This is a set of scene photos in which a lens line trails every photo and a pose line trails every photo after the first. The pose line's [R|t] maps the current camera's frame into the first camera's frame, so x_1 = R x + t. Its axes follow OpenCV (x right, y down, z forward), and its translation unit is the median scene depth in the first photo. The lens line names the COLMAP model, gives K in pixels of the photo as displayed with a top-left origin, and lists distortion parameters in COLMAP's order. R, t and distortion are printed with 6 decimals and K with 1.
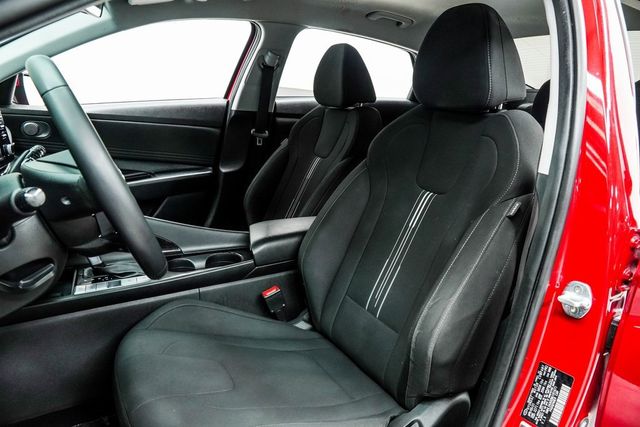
lens RADIAL K [[473.7, 0, 320.6], [0, 473.7, 211.9], [0, 0, 1]] dist [-0.063601, 0.016414]
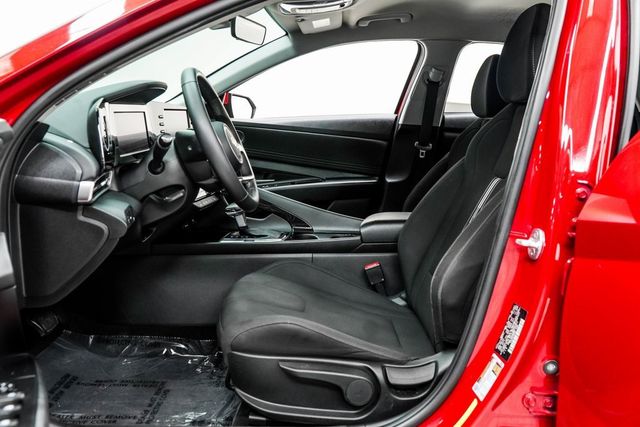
lens RADIAL K [[552.0, 0, 320.0], [0, 552.0, 215.4], [0, 0, 1]] dist [-0.056453, 0.008223]
pose [[0.882167, 0.059869, -0.467116, 0.261665], [-0.103569, 0.992266, -0.068418, 0.098208], [0.459407, 0.108735, 0.881545, -0.166971]]
